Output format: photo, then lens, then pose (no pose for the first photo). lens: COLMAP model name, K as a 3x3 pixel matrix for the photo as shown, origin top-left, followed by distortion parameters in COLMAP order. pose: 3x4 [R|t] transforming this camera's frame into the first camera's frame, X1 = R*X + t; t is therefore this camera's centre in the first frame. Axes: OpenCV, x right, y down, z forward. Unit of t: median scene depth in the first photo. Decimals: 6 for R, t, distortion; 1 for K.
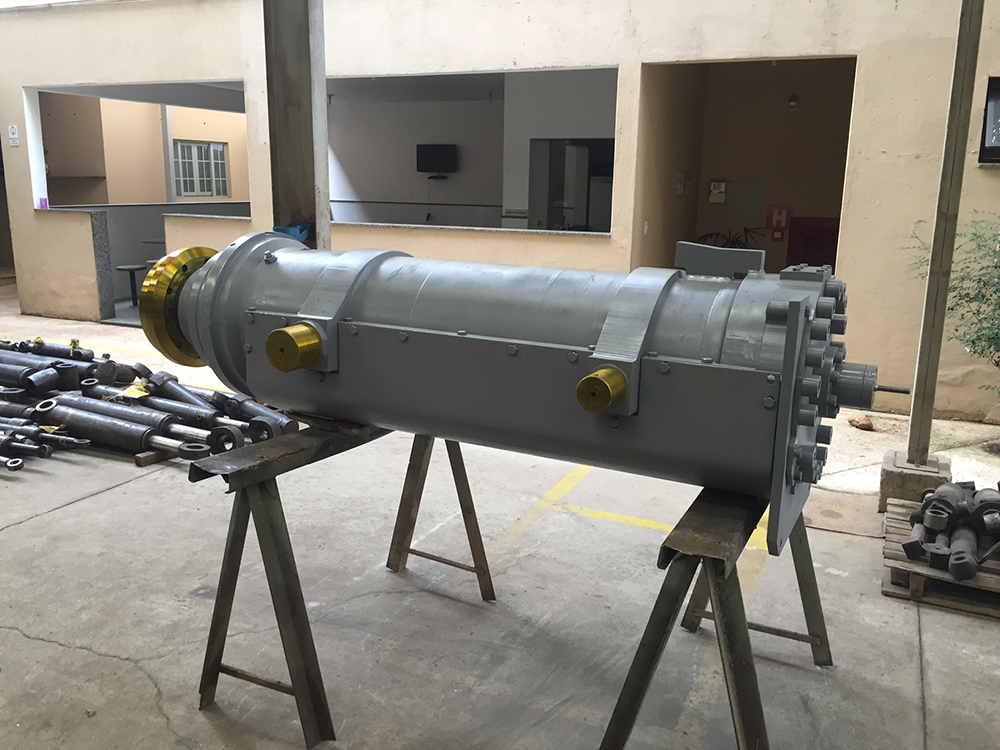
lens RADIAL K [[854.4, 0, 500.0], [0, 854.4, 375.0], [0, 0, 1]] dist [0.090283, -0.142905]
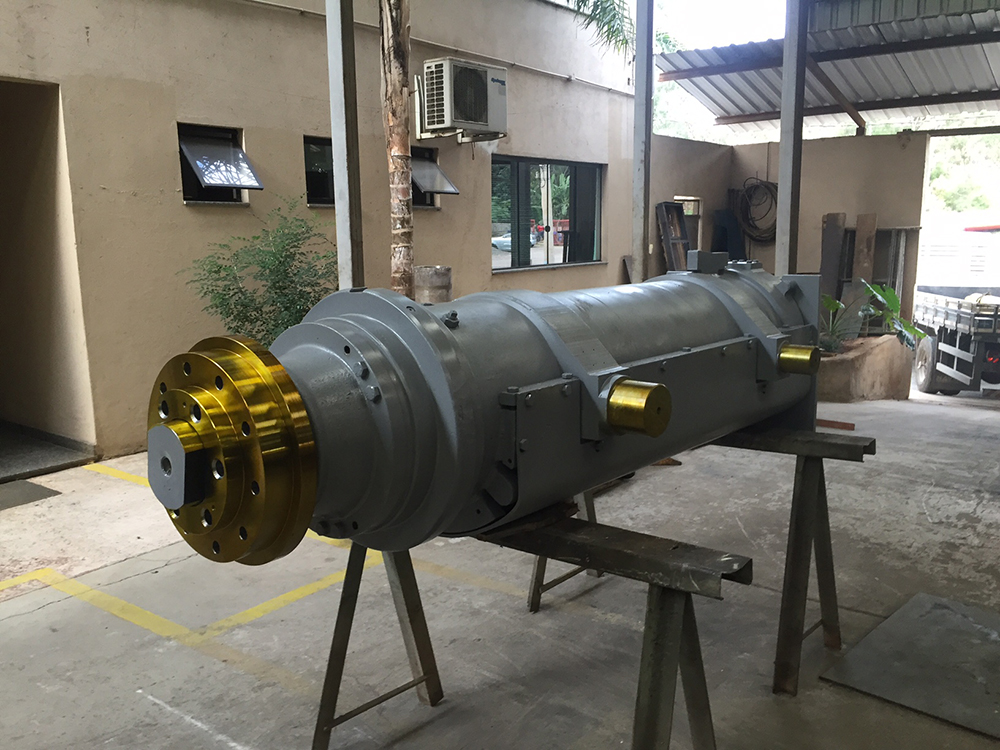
lens RADIAL K [[854.4, 0, 500.0], [0, 854.4, 375.0], [0, 0, 1]] dist [0.090283, -0.142905]
pose [[0.227406, -0.184963, 0.956073, -0.461696], [0.233762, 0.963457, 0.130791, -0.088238], [-0.945326, 0.193751, 0.262333, 0.406709]]
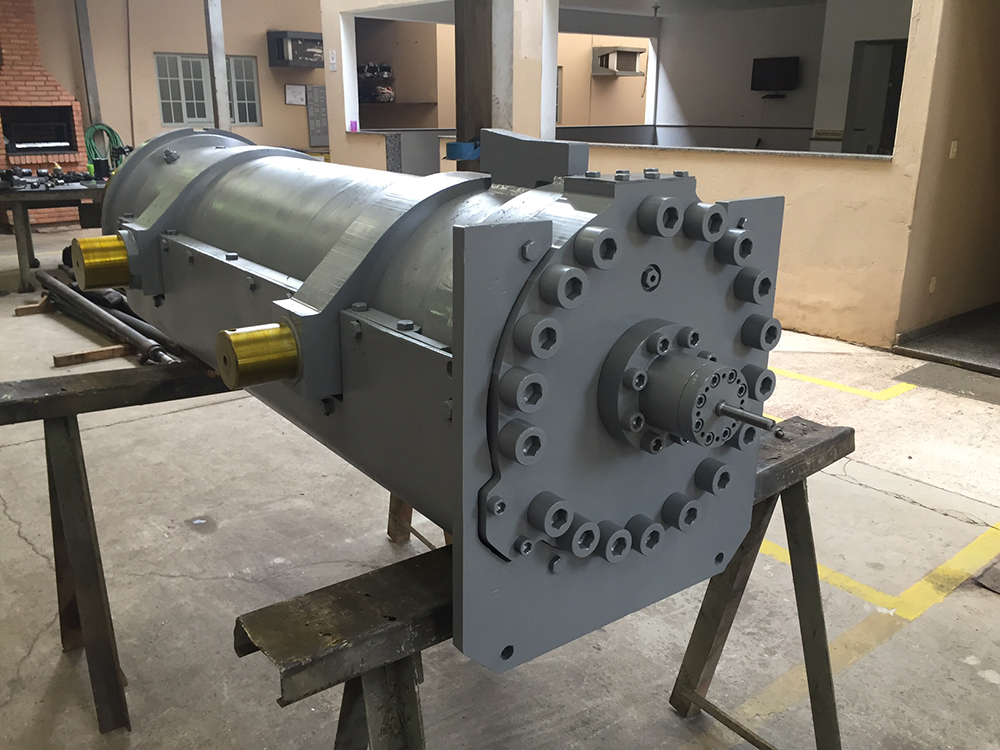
lens RADIAL K [[854.4, 0, 500.0], [0, 854.4, 375.0], [0, 0, 1]] dist [0.090283, -0.142905]
pose [[0.897980, 0.121323, -0.422981, 0.206922], [-0.089925, 0.991550, 0.093495, -0.016476], [0.430750, -0.045920, 0.901302, 0.185832]]
